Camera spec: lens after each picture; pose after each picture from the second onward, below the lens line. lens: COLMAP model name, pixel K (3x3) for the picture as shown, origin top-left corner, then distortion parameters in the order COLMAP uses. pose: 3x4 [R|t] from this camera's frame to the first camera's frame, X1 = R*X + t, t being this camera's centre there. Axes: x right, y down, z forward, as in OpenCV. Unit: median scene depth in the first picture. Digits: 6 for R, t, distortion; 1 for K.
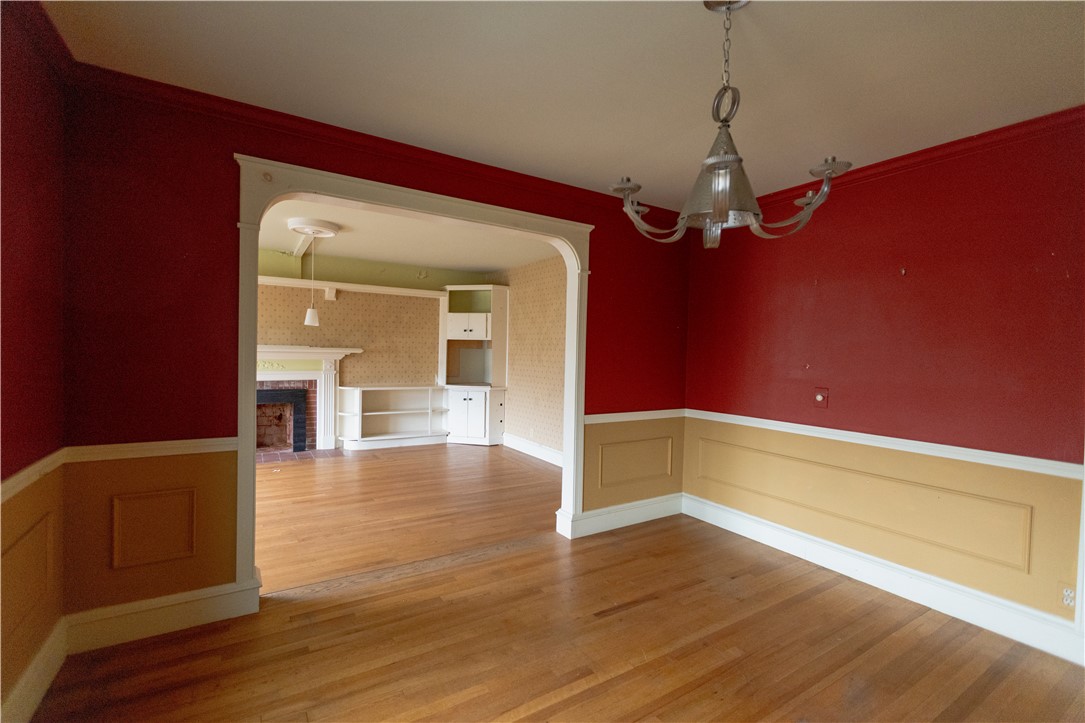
lens RADIAL K [[497.2, 0, 535.5], [0, 497.2, 361.7], [0, 0, 1]] dist [0.001569, -0.000169]
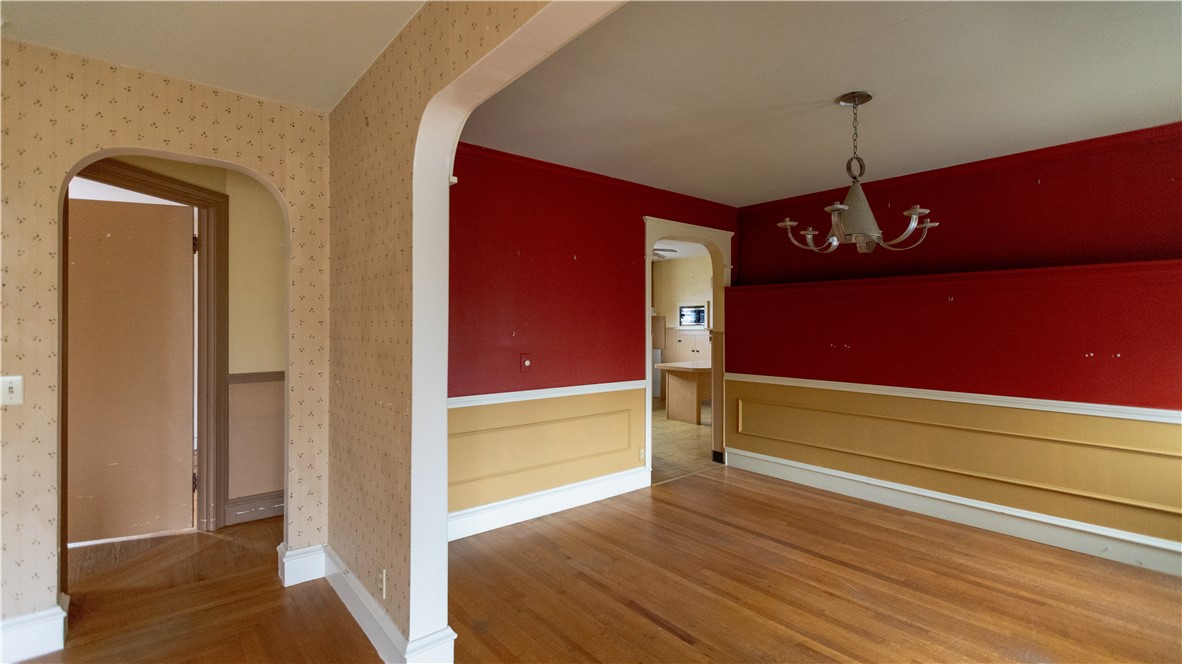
lens RADIAL K [[540.6, 0, 589.5], [0, 540.6, 326.2], [0, 0, 1]] dist [-0.000335, 0.000047]
pose [[-0.157920, -0.028613, 0.987037, -0.716240], [0.021527, 0.999243, 0.032411, -0.048964], [-0.987217, 0.026366, -0.157184, 1.282802]]
